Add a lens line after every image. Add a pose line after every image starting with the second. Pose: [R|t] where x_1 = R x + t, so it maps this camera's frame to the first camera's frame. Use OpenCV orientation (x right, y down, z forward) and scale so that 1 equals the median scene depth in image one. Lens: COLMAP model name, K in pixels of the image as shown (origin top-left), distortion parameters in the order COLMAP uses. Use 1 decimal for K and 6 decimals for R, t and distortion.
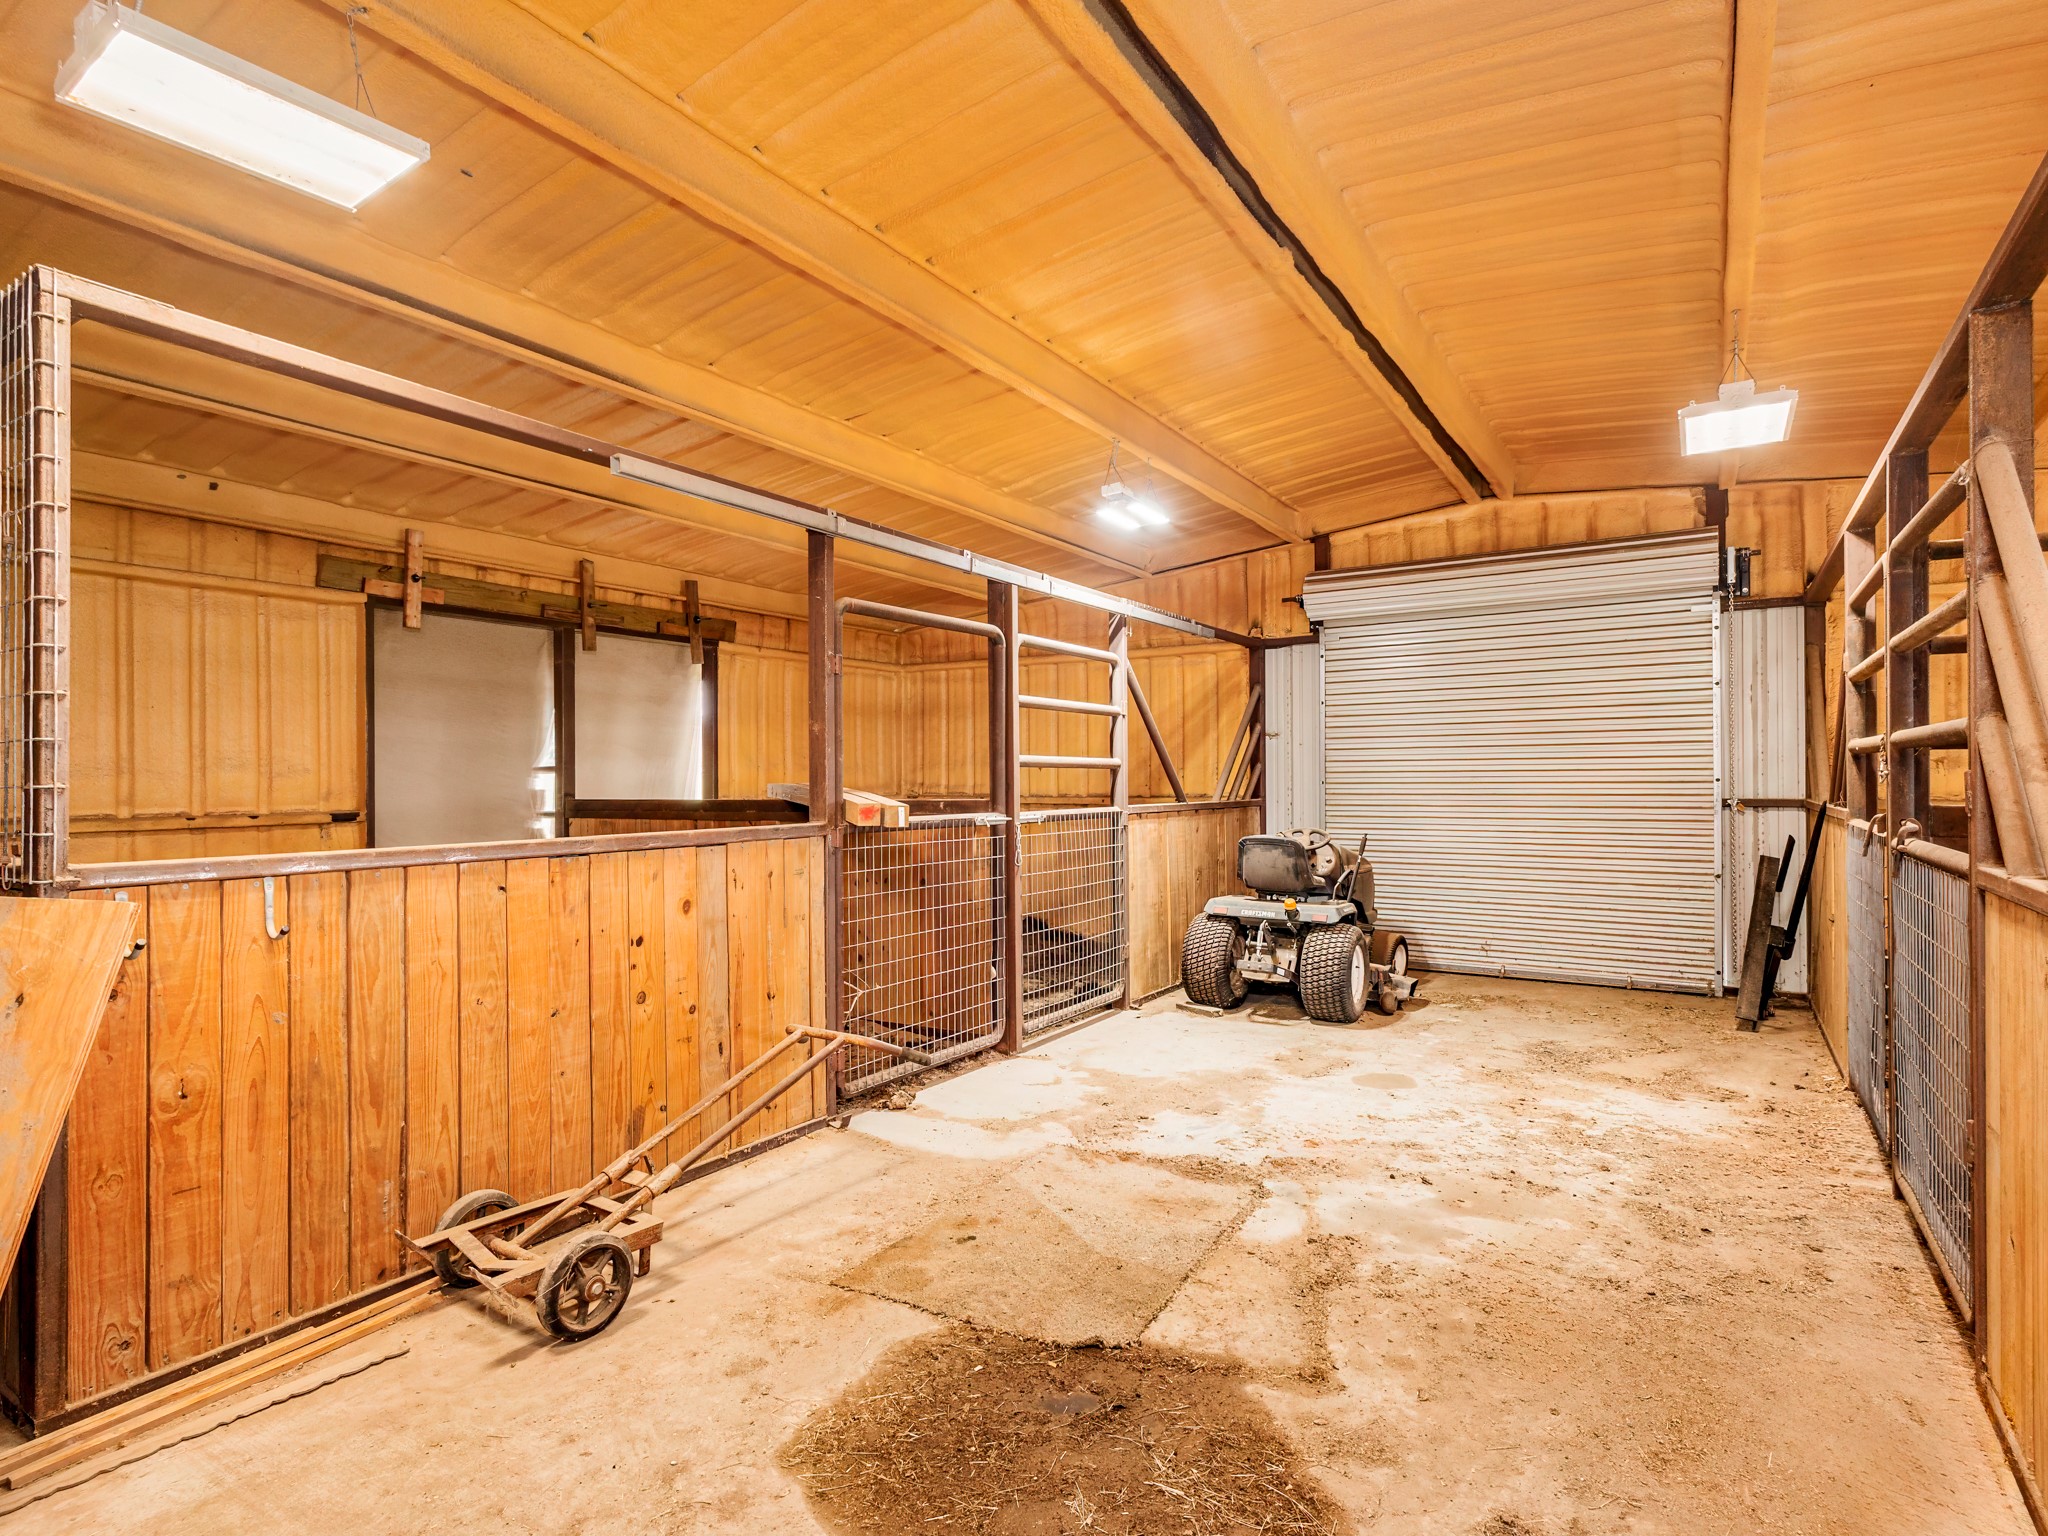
lens RADIAL K [[1067.3, 0, 1026.9], [0, 1067.3, 772.9], [0, 0, 1]] dist [0.015325, -0.001433]
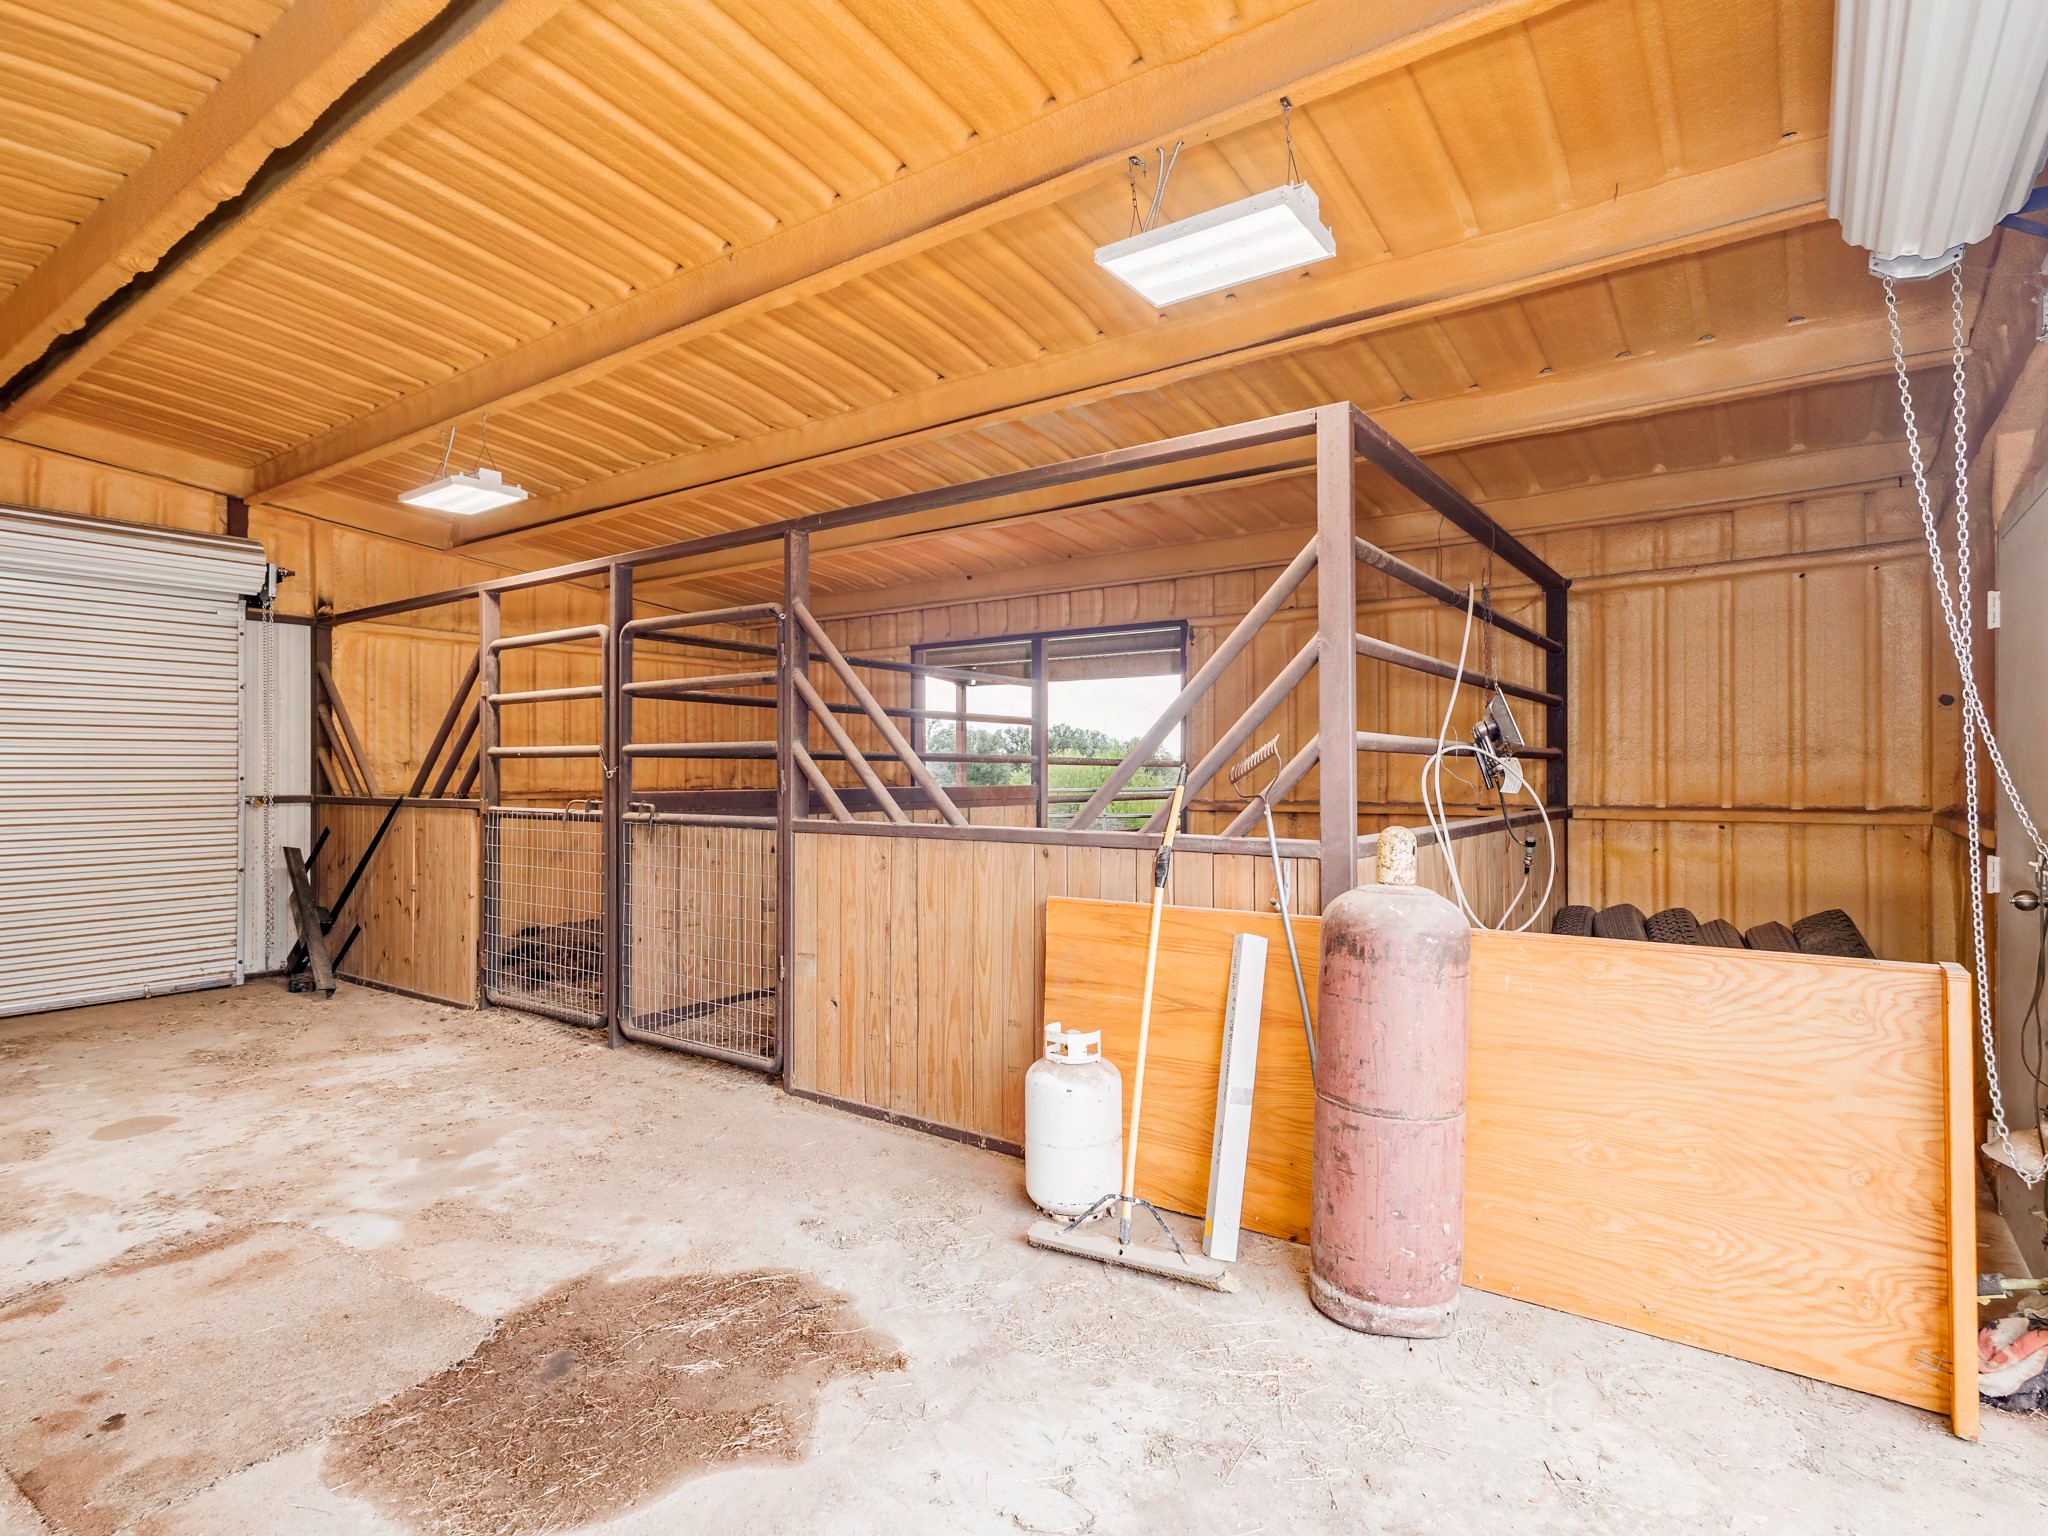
lens RADIAL K [[1067.3, 0, 1030.4], [0, 1067.3, 769.1], [0, 0, 1]] dist [0.015325, -0.001433]
pose [[0.050626, 0.010451, 0.998663, -0.661473], [-0.003023, 0.999942, -0.010311, 0.011998], [-0.998713, -0.002497, 0.050655, 0.327100]]
